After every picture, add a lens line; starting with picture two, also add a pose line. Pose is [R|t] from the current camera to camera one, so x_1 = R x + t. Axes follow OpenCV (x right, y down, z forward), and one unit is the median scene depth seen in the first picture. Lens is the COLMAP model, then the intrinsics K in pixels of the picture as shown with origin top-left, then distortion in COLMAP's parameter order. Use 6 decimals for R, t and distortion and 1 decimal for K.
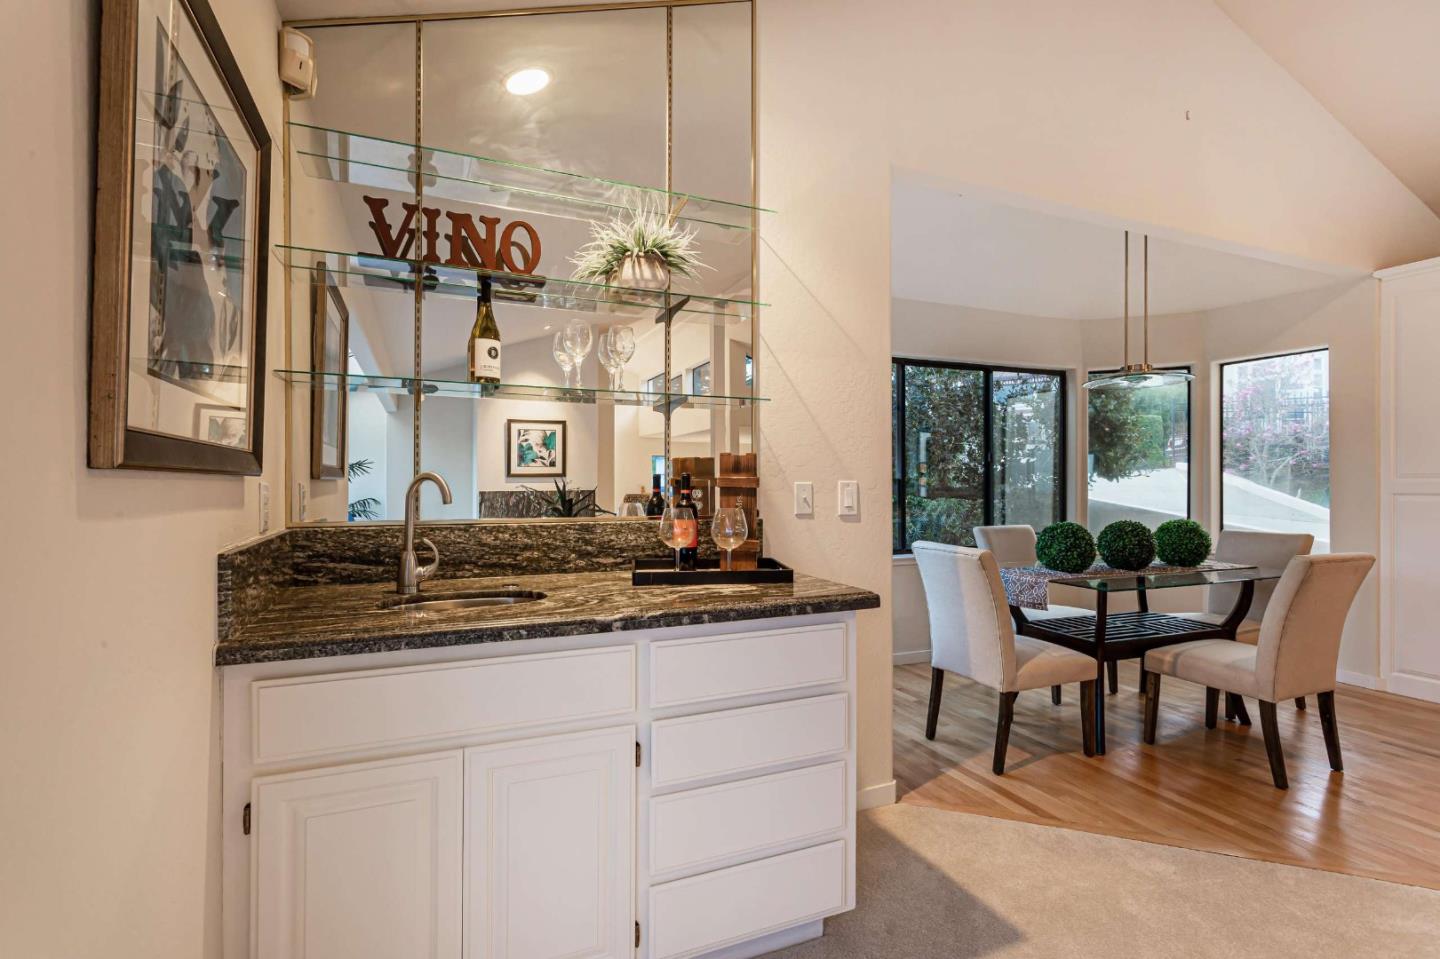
lens RADIAL K [[680.5, 0, 720.5], [0, 680.5, 483.0], [0, 0, 1]] dist [0.004915, 0.000833]
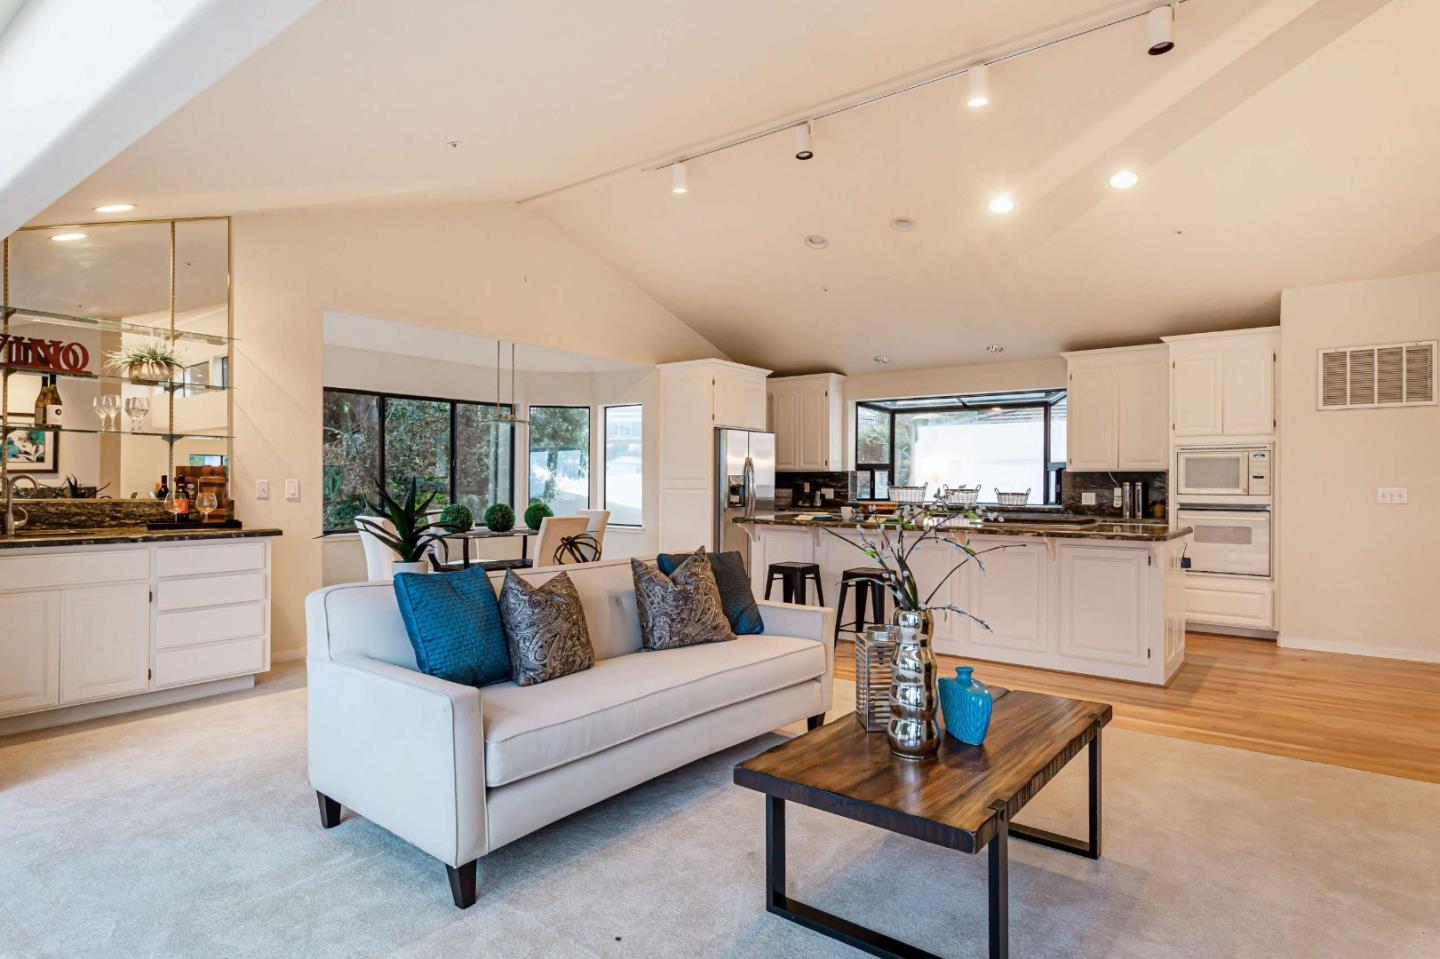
lens RADIAL K [[788.8, 0, 727.8], [0, 788.8, 481.1], [0, 0, 1]] dist [0.007334, -0.000371]
pose [[0.872149, 0.005555, 0.489209, 0.197476], [-0.005422, 0.999984, -0.001688, -0.002397], [-0.489210, -0.001181, 0.872165, -1.677204]]
